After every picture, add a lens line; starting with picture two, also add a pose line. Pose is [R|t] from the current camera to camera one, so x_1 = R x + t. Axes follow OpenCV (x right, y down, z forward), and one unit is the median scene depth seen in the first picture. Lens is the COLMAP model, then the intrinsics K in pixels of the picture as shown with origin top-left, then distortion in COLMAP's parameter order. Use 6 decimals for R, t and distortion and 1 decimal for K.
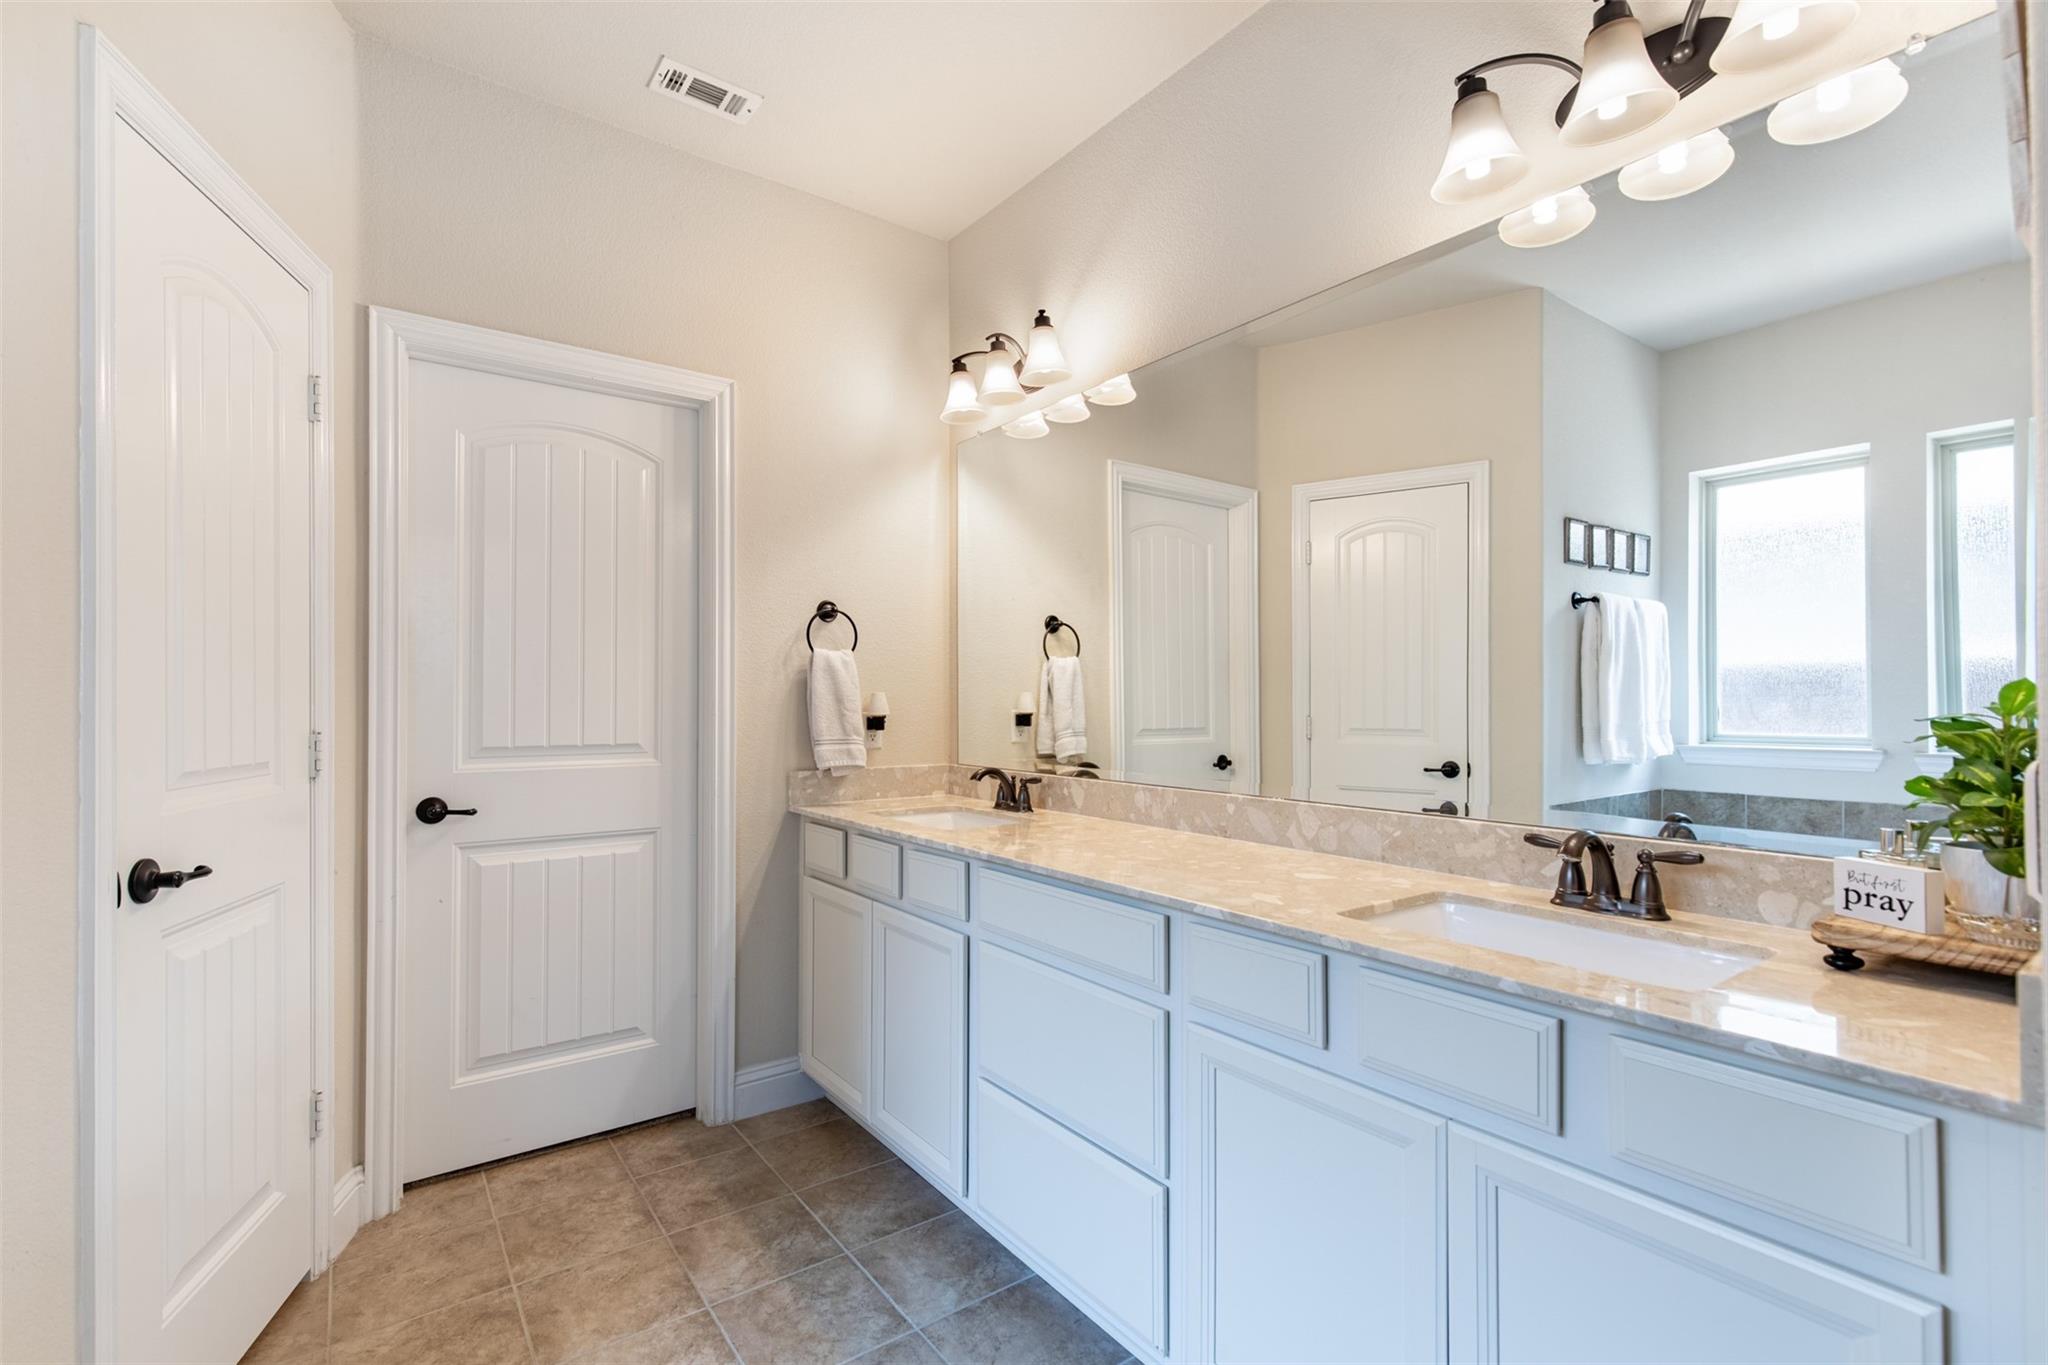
lens RADIAL K [[926.2, 0, 1033.7], [0, 926.2, 686.5], [0, 0, 1]] dist [0.001071, 0.000319]
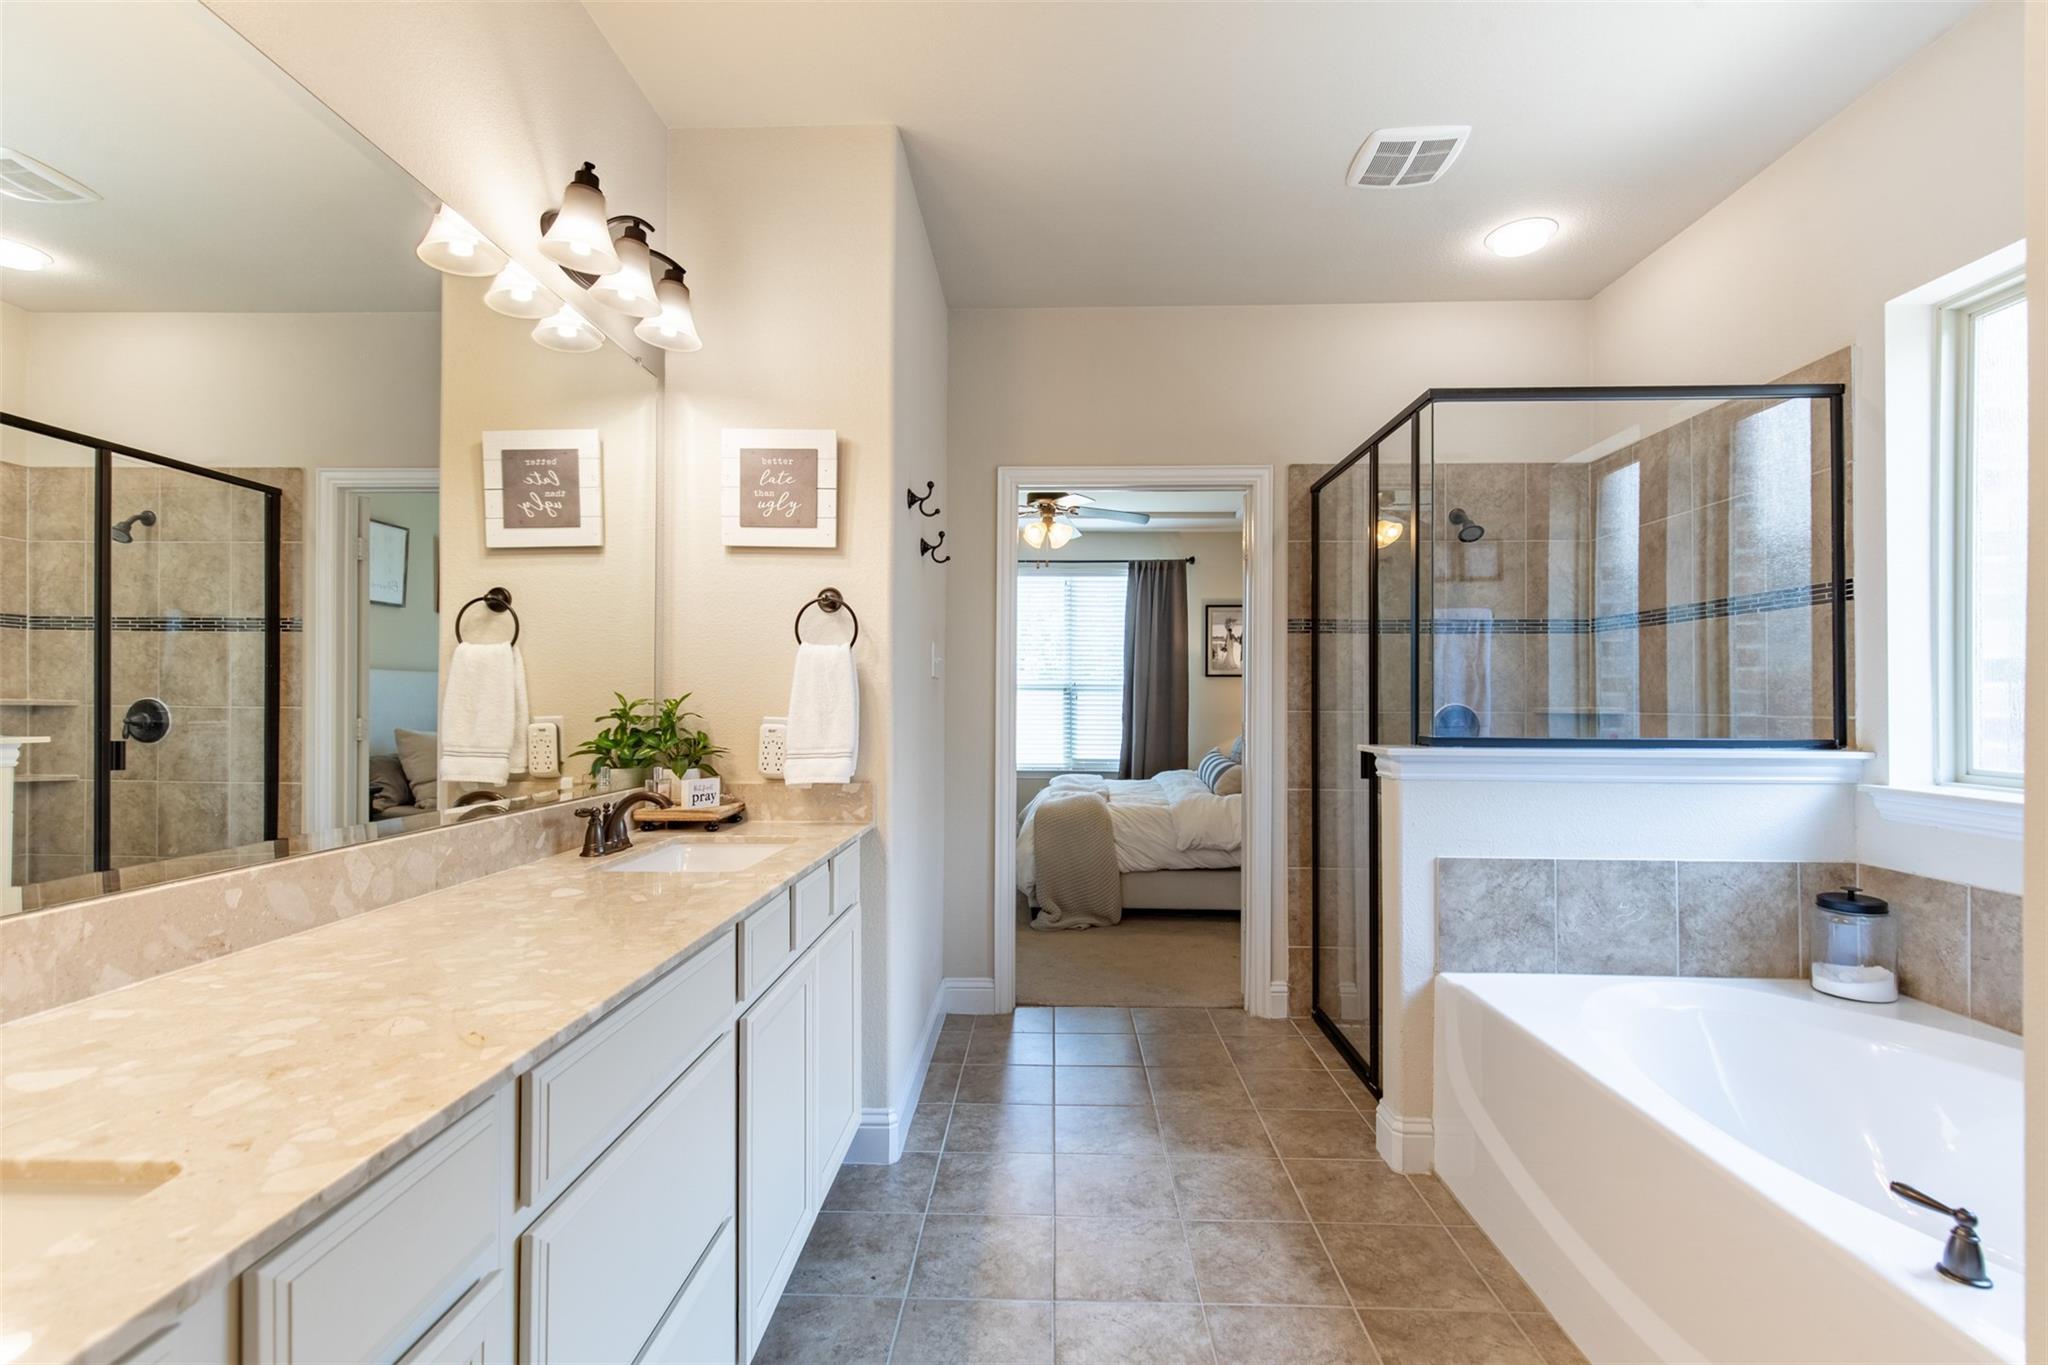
lens RADIAL K [[907.9, 0, 1017.7], [0, 907.9, 705.3], [0, 0, 1]] dist [0.001787, 0.000410]
pose [[-0.779843, -0.003279, 0.625967, -0.403624], [-0.011458, 0.999894, -0.009037, 0.013292], [-0.625871, -0.014220, -0.779797, 0.926552]]
